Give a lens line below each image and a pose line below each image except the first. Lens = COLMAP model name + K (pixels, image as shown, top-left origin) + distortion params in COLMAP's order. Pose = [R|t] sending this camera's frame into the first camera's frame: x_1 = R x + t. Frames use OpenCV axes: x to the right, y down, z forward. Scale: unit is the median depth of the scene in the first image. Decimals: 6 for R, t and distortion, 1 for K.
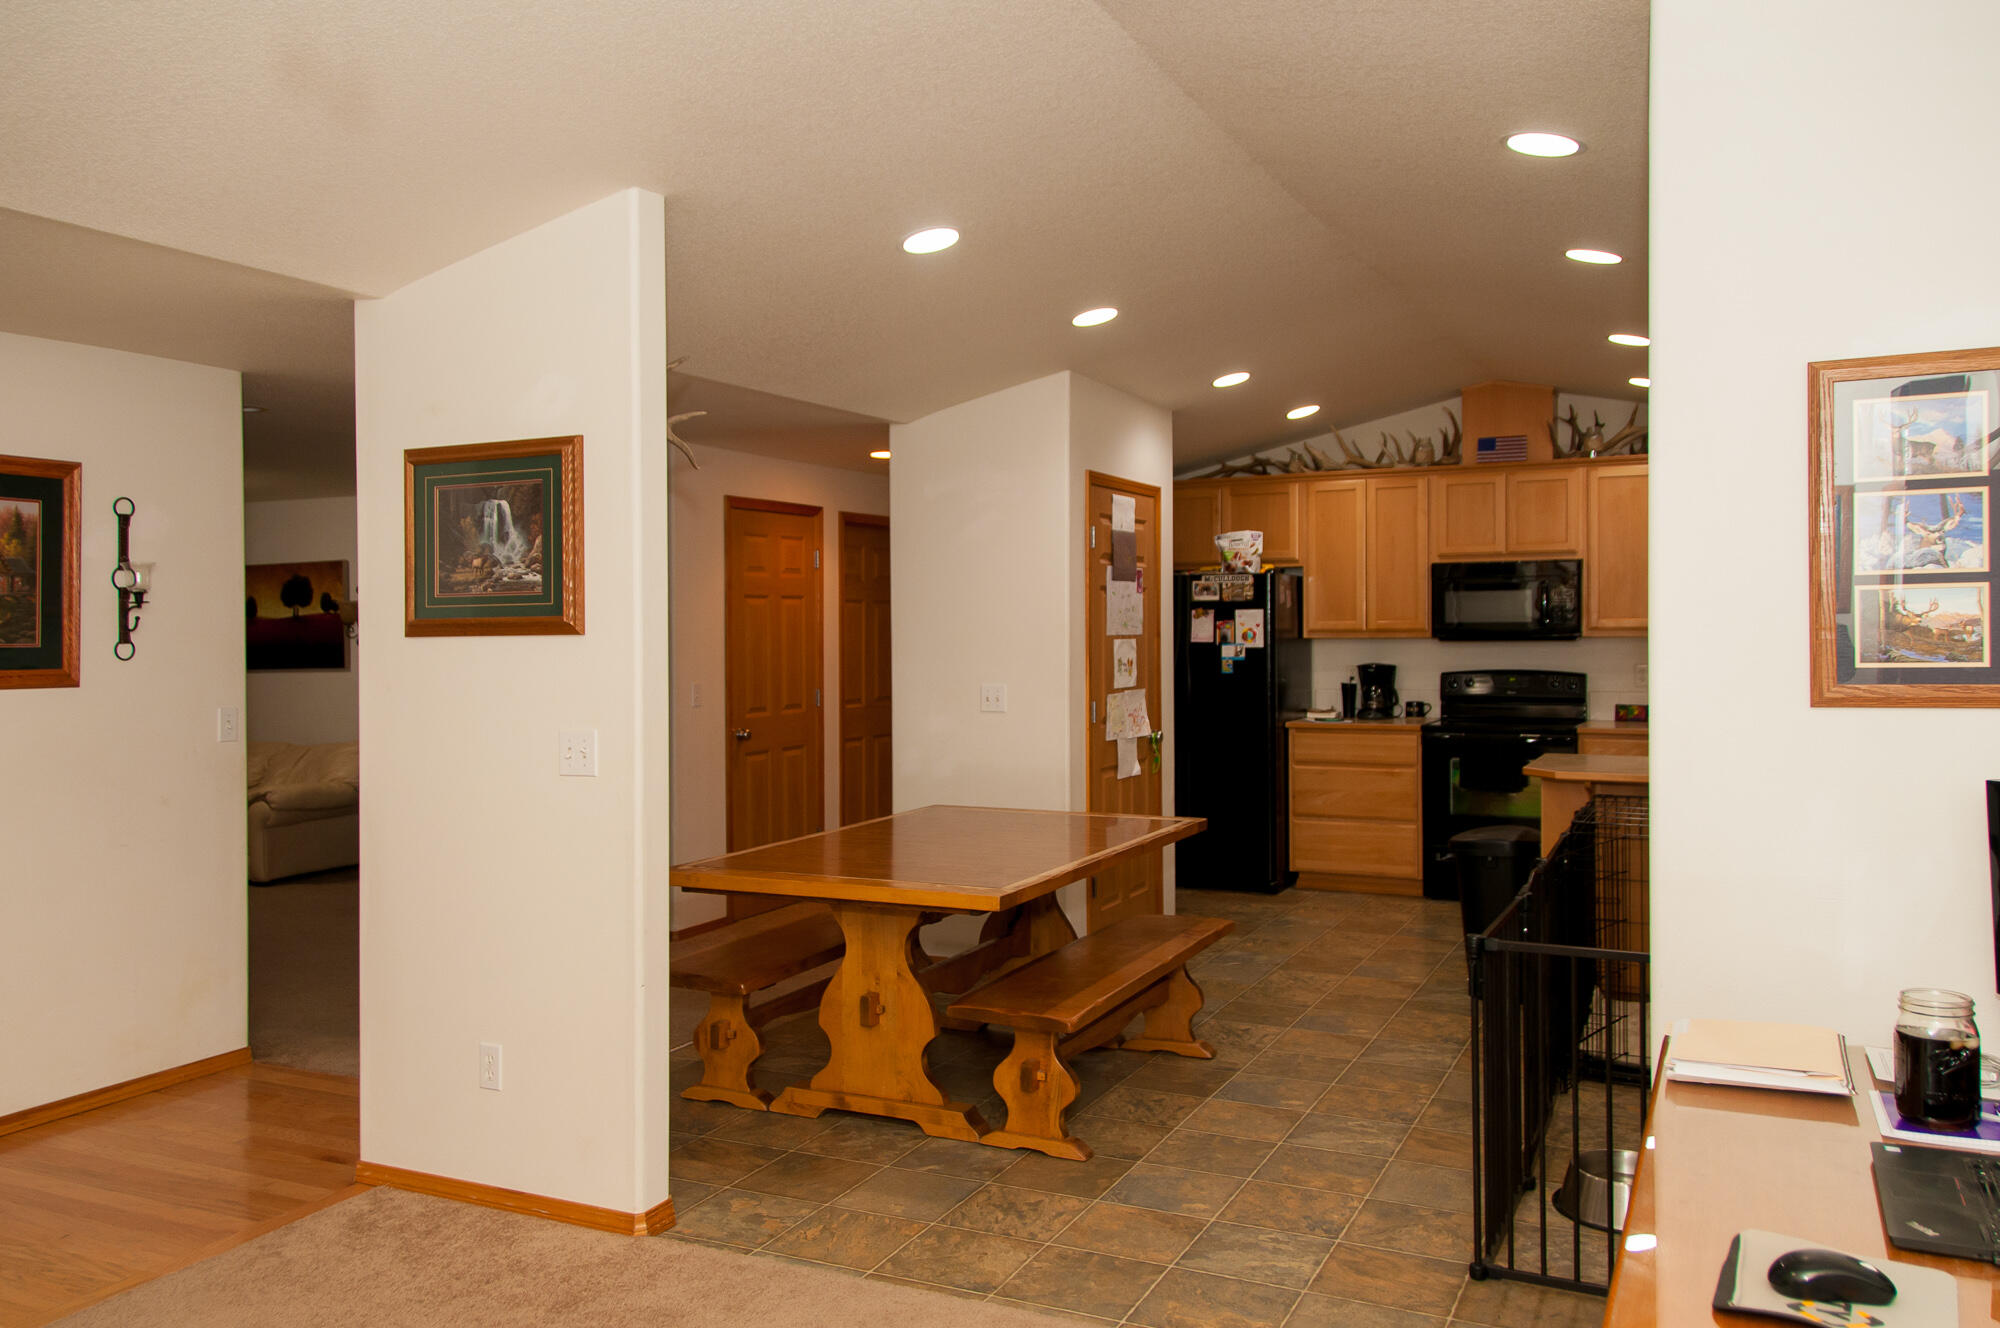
lens RADIAL K [[1572.1, 0, 997.1], [0, 1572.1, 500.6], [0, 0, 1]] dist [0.001475, 0.001313]
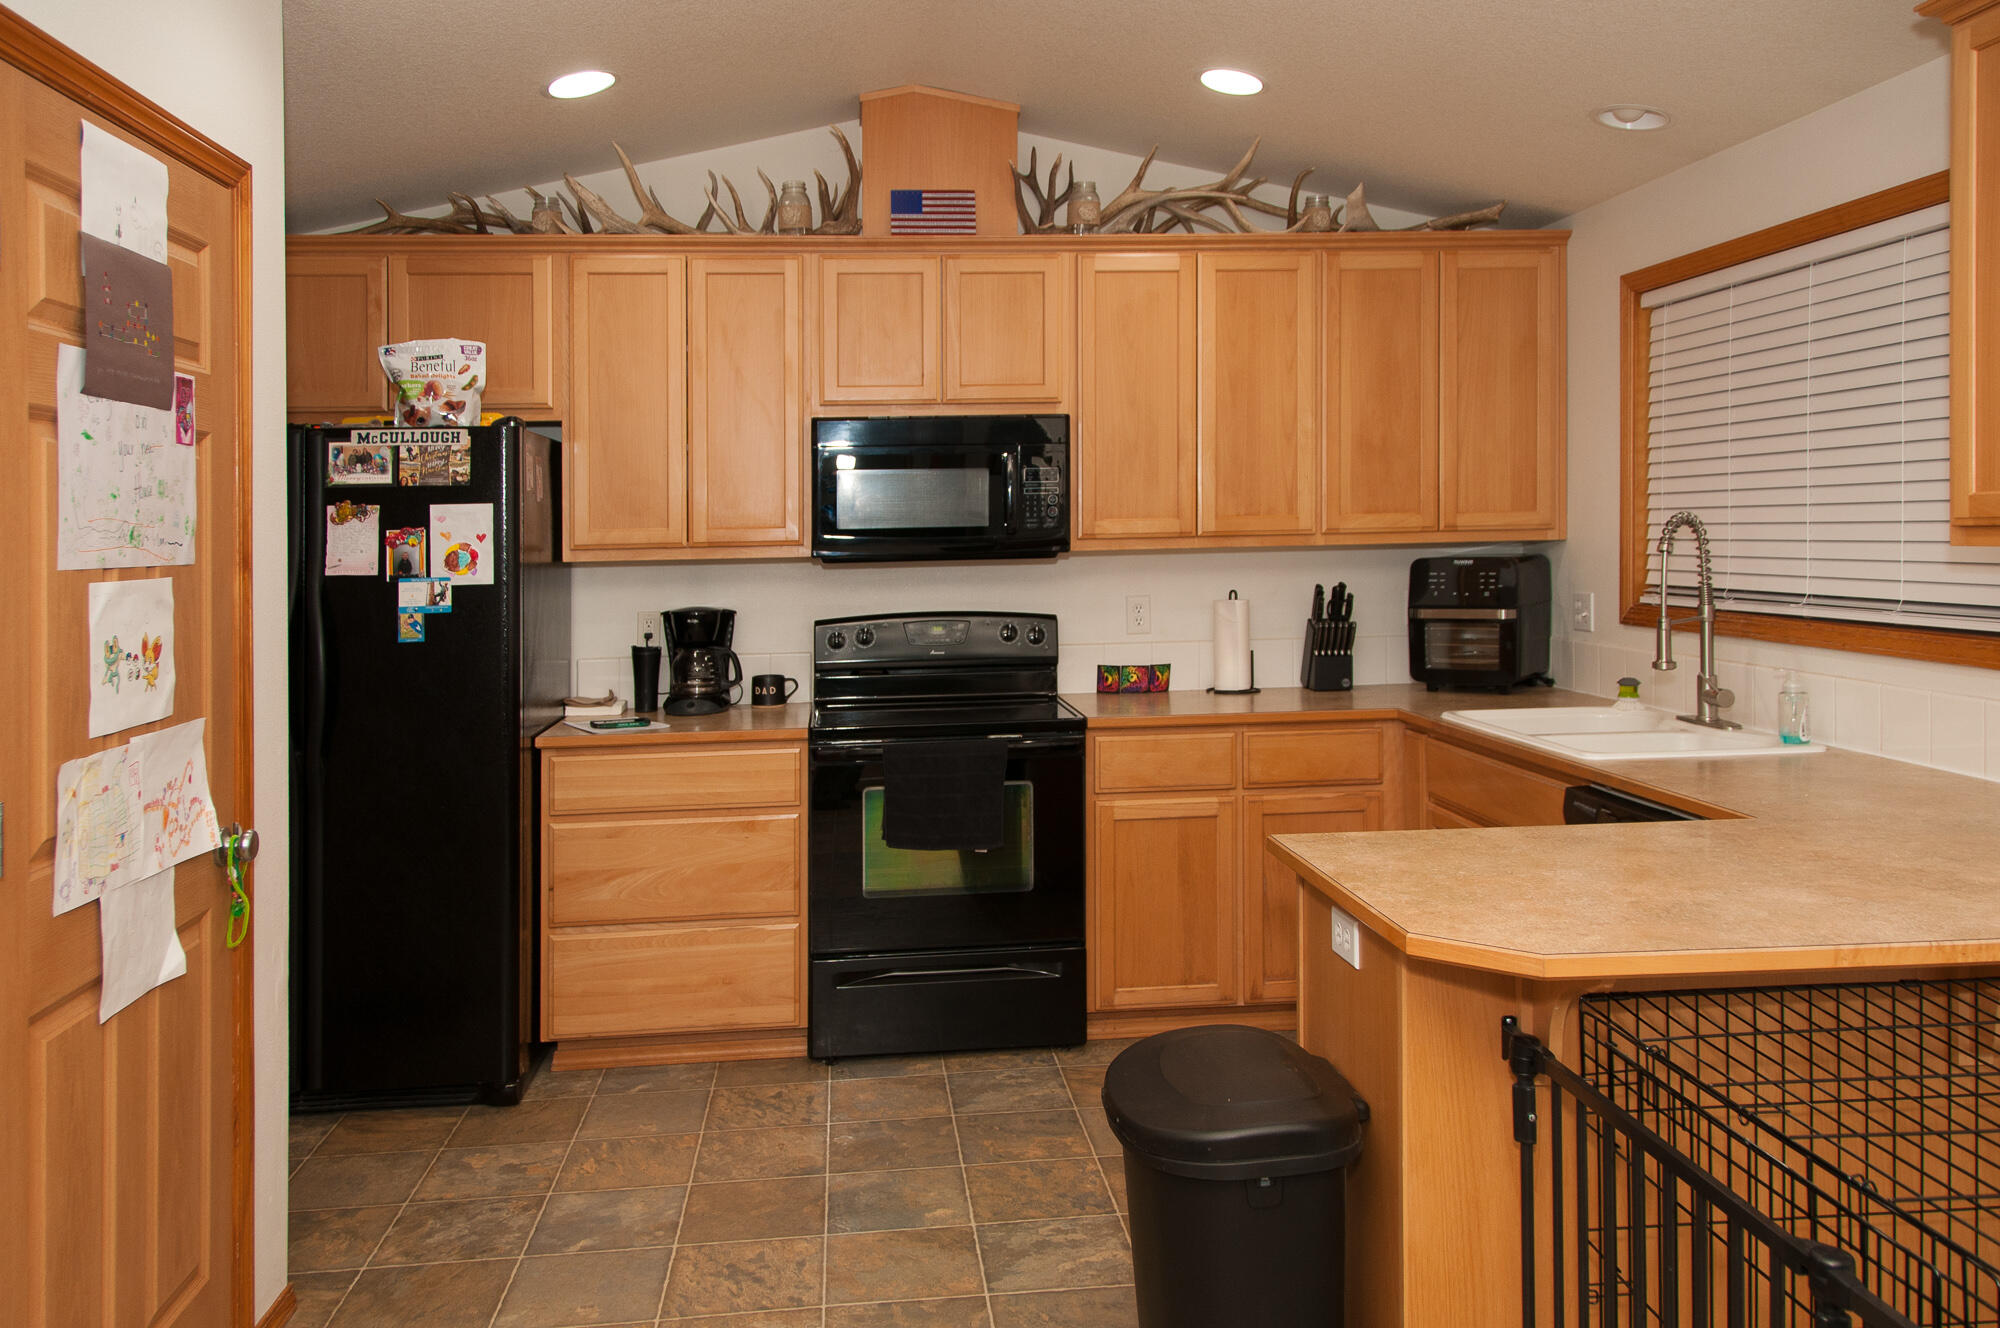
lens RADIAL K [[1626.4, 0, 997.6], [0, 1626.4, 520.8], [0, 0, 1]] dist [0.005883, 0.006199]
pose [[0.861279, -0.005297, 0.508105, 0.052219], [-0.028489, 0.997869, 0.058694, 0.041335], [-0.507333, -0.065027, 0.859293, 0.502752]]
